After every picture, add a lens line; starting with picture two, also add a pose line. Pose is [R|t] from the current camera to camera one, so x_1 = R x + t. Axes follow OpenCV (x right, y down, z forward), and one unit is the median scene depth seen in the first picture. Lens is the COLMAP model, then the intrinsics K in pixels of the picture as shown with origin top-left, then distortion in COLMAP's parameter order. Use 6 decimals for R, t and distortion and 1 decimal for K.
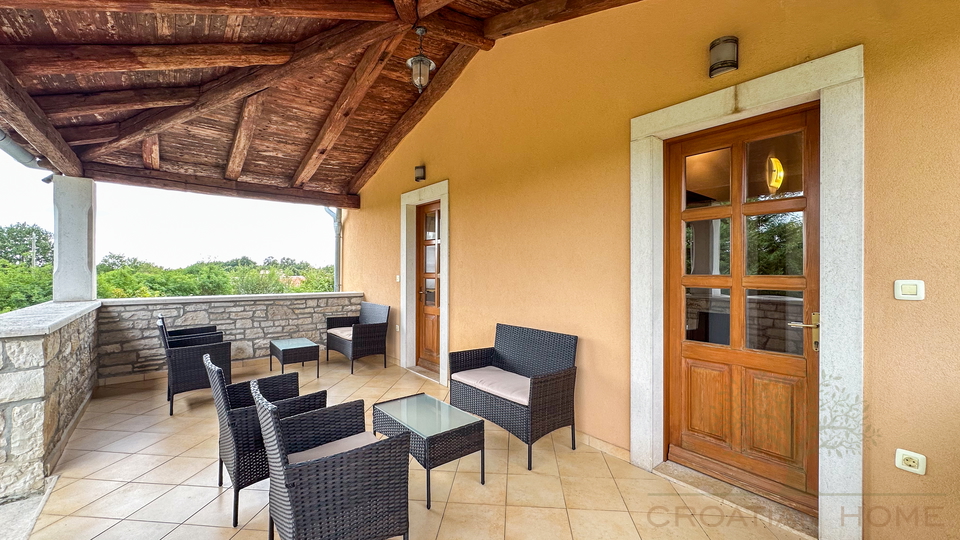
lens RADIAL K [[388.0, 0, 480.0], [0, 388.0, 270.0], [0, 0, 1]] dist [-0.002357, -0.000105]
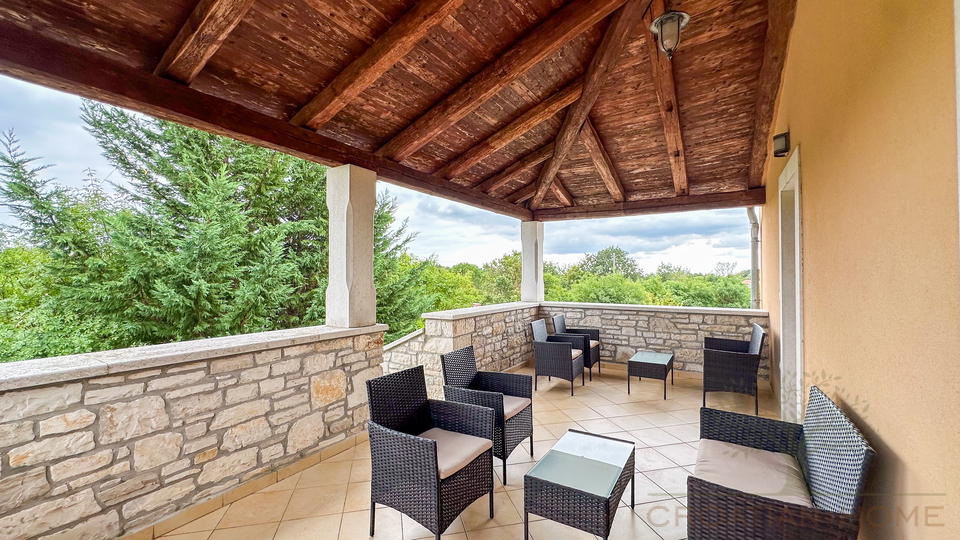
lens RADIAL K [[388.0, 0, 480.0], [0, 388.0, 270.0], [0, 0, 1]] dist [-0.002357, -0.000105]
pose [[0.324089, -0.018539, -0.945845, 0.287848], [0.001482, 0.999817, -0.019089, -0.013431], [0.946025, 0.004785, 0.324057, 0.249833]]
